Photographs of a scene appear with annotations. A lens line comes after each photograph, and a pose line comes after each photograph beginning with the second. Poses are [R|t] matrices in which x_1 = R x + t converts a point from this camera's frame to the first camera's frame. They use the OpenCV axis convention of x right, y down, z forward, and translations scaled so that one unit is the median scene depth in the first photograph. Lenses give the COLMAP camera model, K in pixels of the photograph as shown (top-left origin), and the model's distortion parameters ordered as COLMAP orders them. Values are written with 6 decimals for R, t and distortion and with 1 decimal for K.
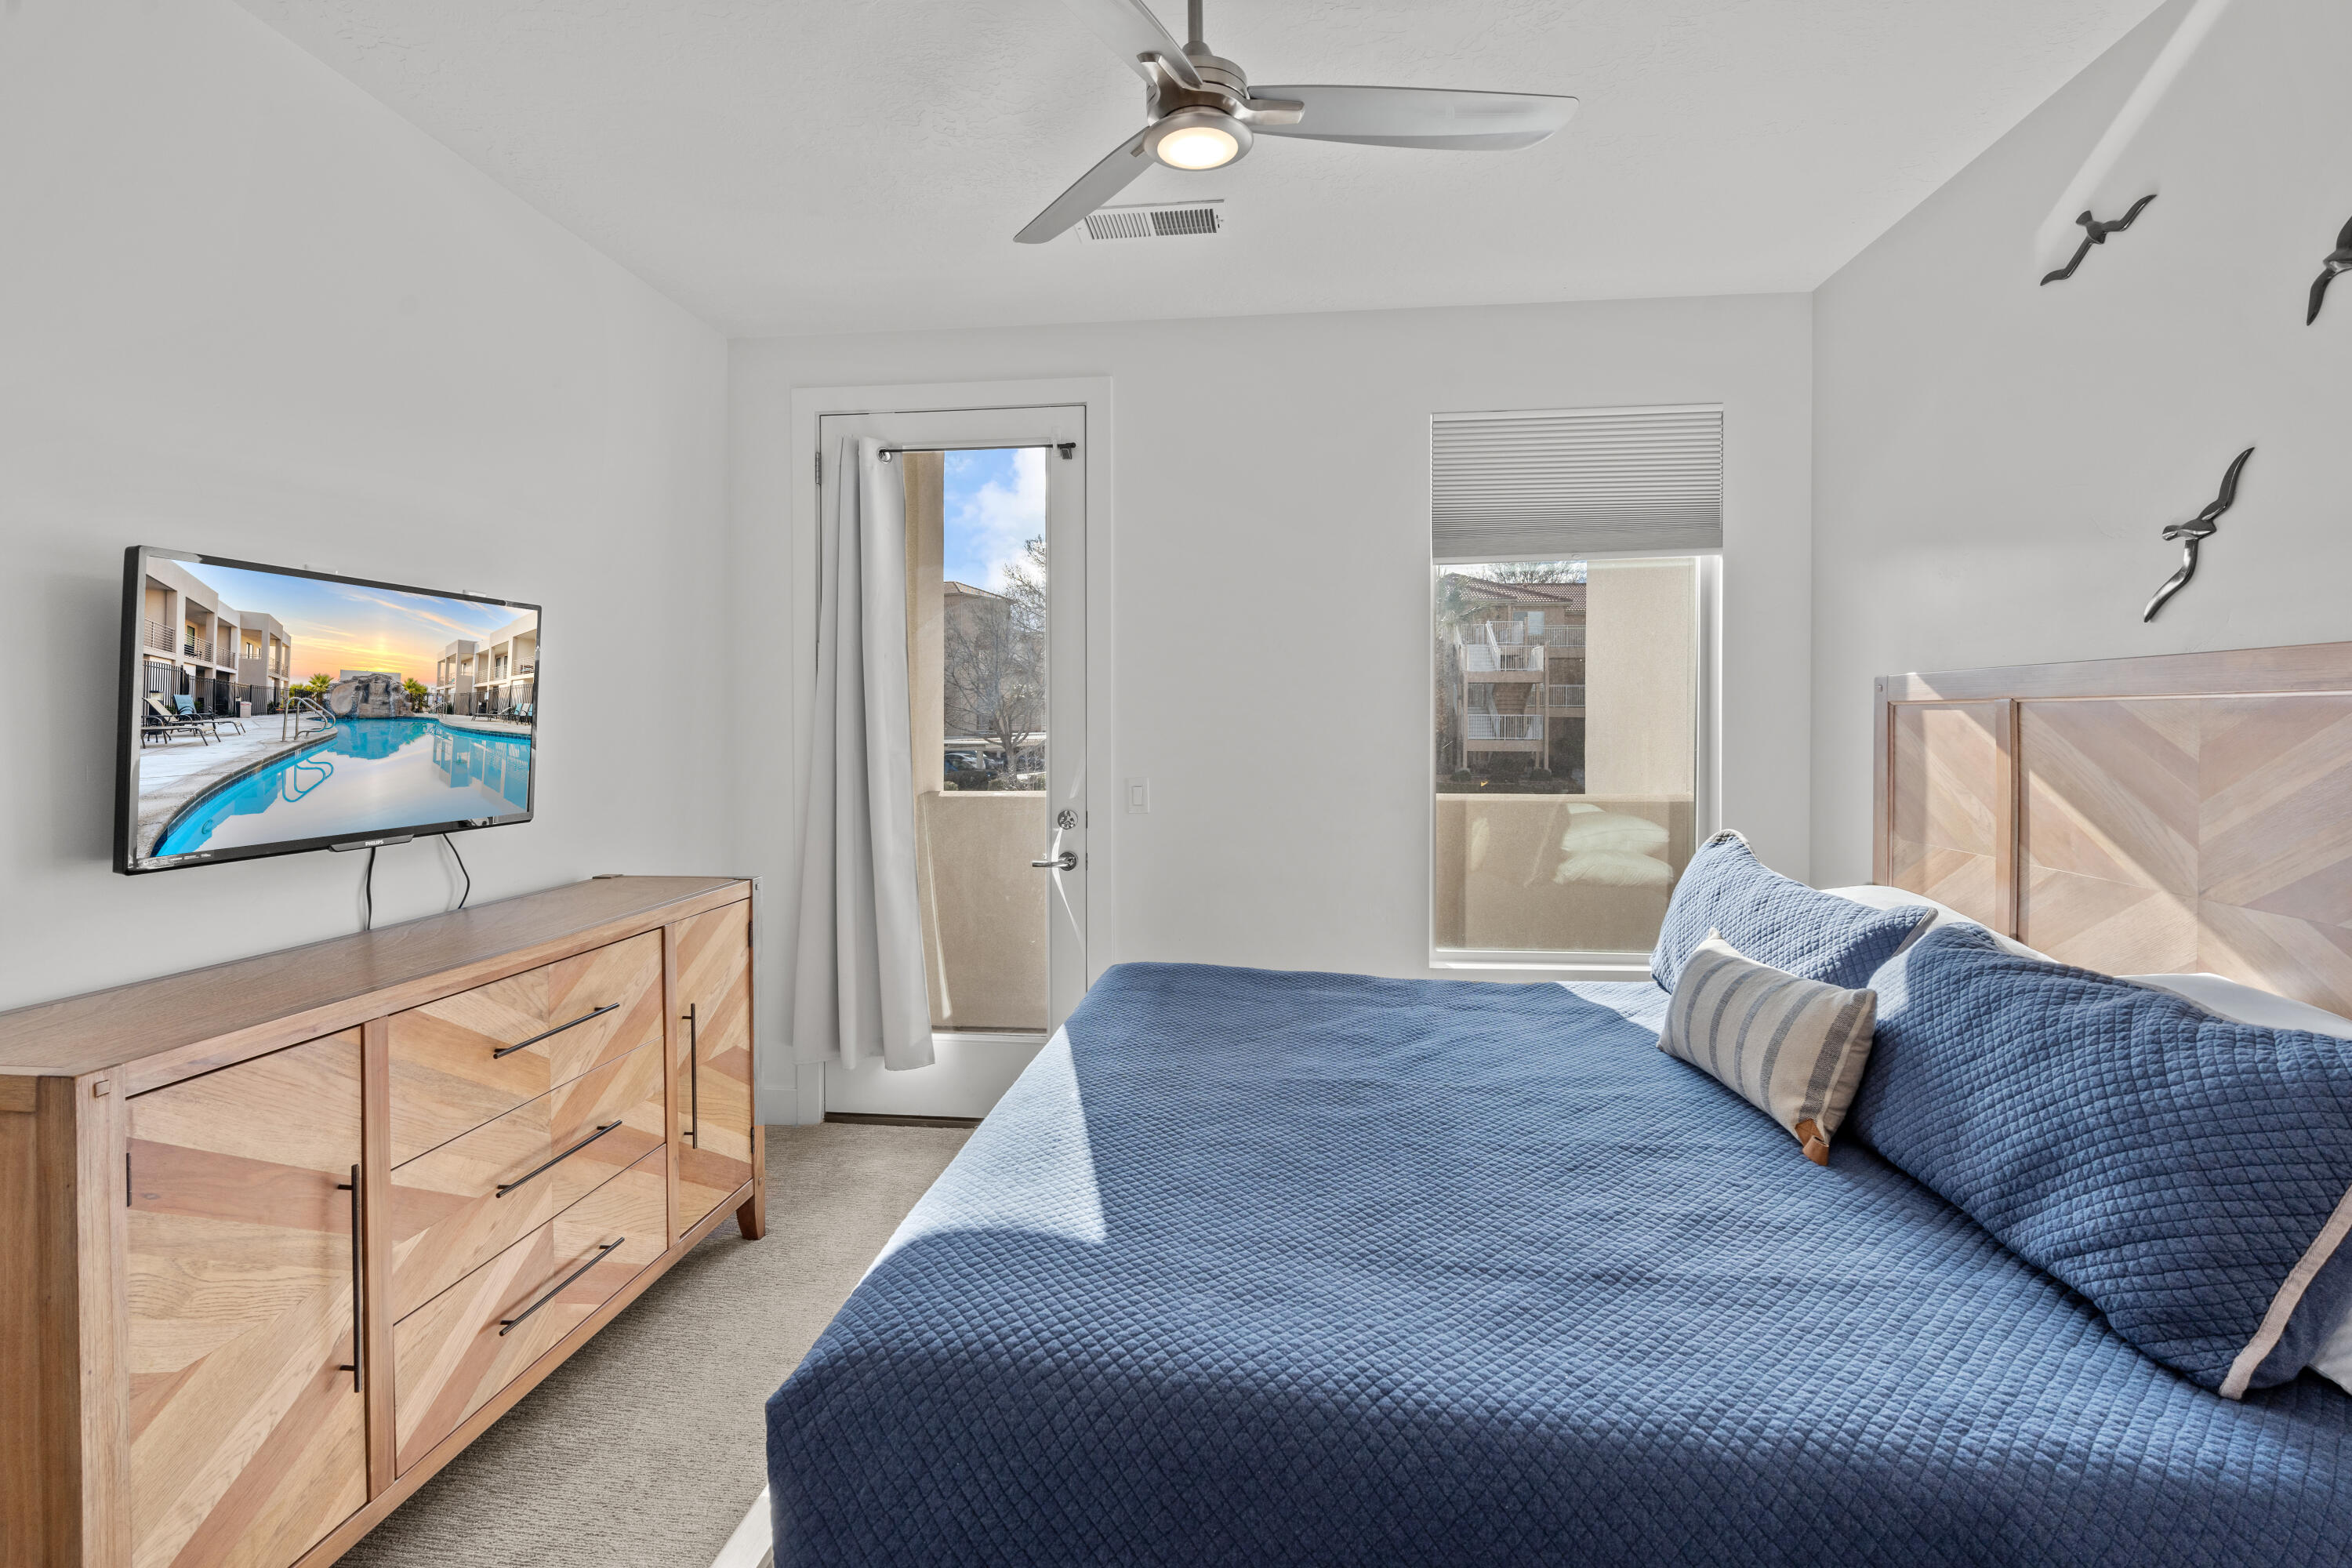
lens RADIAL K [[1089.1, 0, 1160.4], [0, 1089.1, 767.4], [0, 0, 1]] dist [-0.003126, -0.000141]
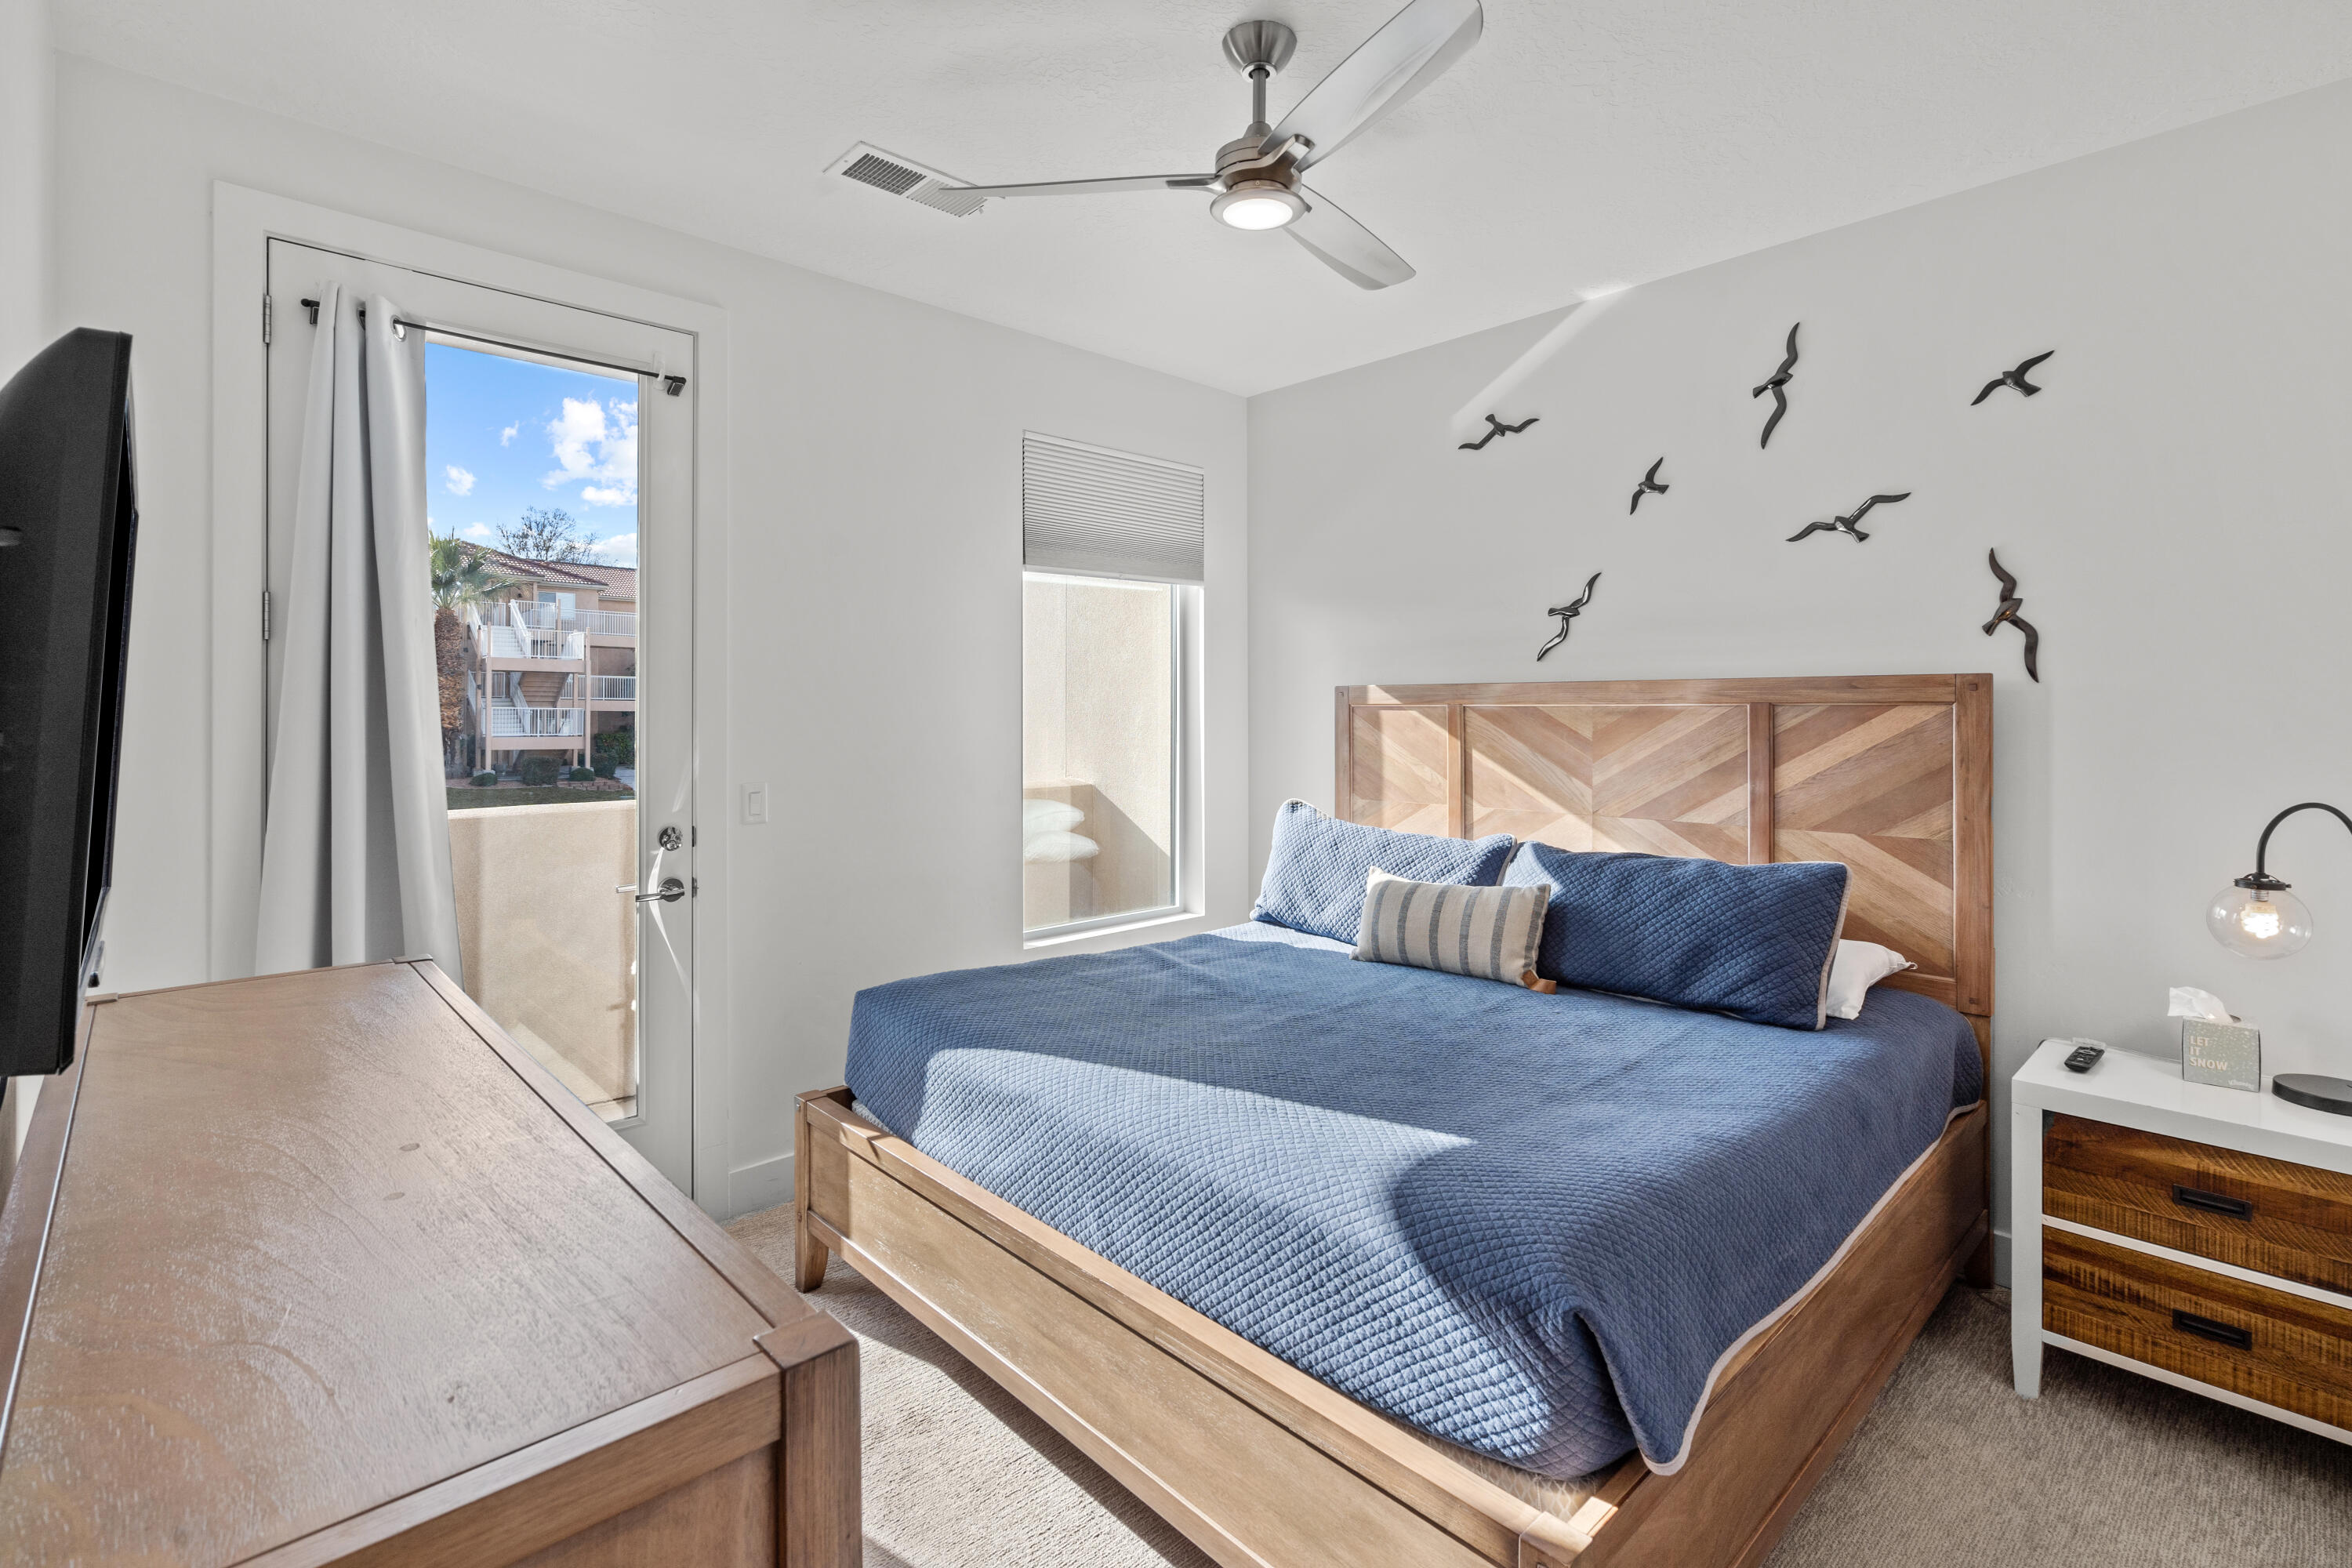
lens RADIAL K [[1104.1, 0, 1235.9], [0, 1104.1, 737.7], [0, 0, 1]] dist [-0.018967, -0.000110]
pose [[0.626723, -0.013471, 0.779126, -0.893679], [0.030715, 0.999501, -0.007426, -0.015172], [-0.778637, 0.028585, 0.626824, 0.315244]]
